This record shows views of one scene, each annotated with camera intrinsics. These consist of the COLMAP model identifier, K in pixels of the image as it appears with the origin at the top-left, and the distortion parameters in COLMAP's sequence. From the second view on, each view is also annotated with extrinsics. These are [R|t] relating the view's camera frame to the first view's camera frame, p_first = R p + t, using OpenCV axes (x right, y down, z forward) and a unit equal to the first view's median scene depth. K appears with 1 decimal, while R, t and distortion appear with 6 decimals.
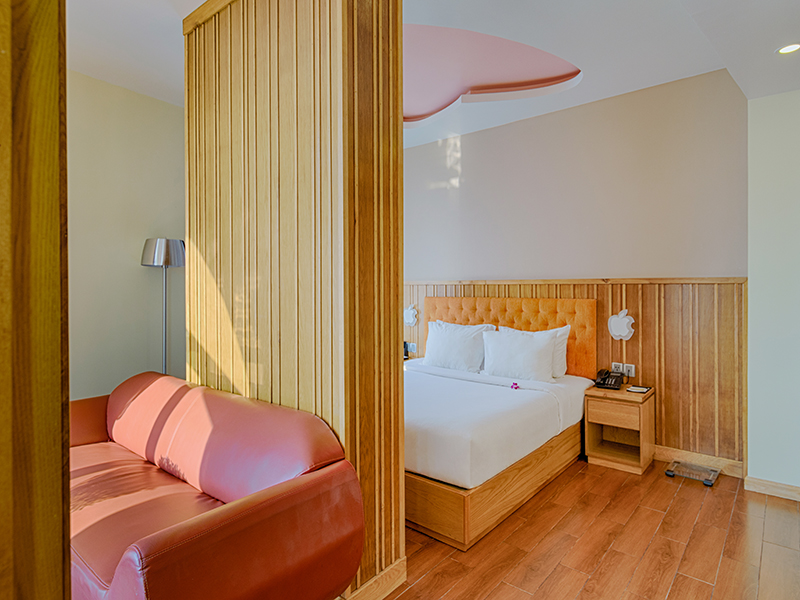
lens RADIAL K [[463.2, 0, 397.5], [0, 463.2, 288.6], [0, 0, 1]] dist [-0.001935, -0.000574]
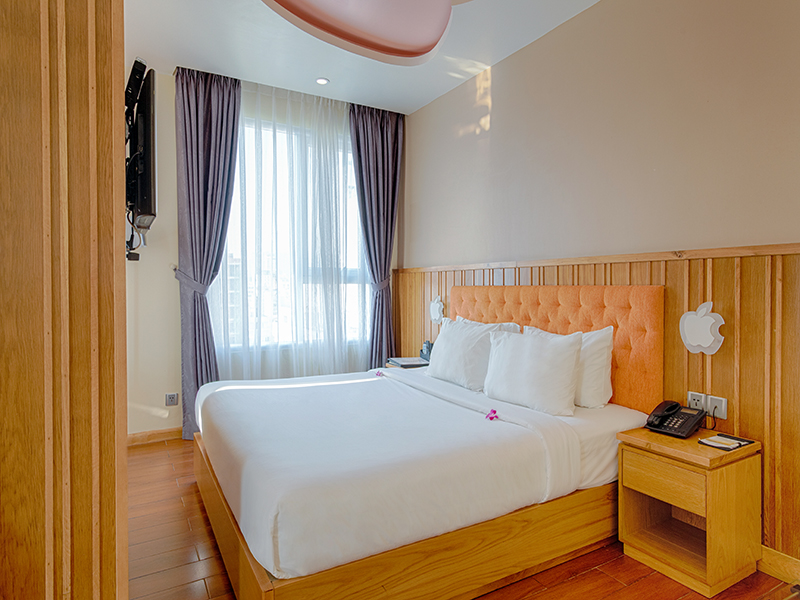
lens RADIAL K [[477.3, 0, 394.4], [0, 477.3, 293.5], [0, 0, 1]] dist [-0.000808, 0.002698]
pose [[0.937989, 0.009776, -0.346527, 0.327211], [-0.007996, 0.999946, 0.006566, 0.033600], [0.346573, -0.003388, 0.938017, 0.298415]]
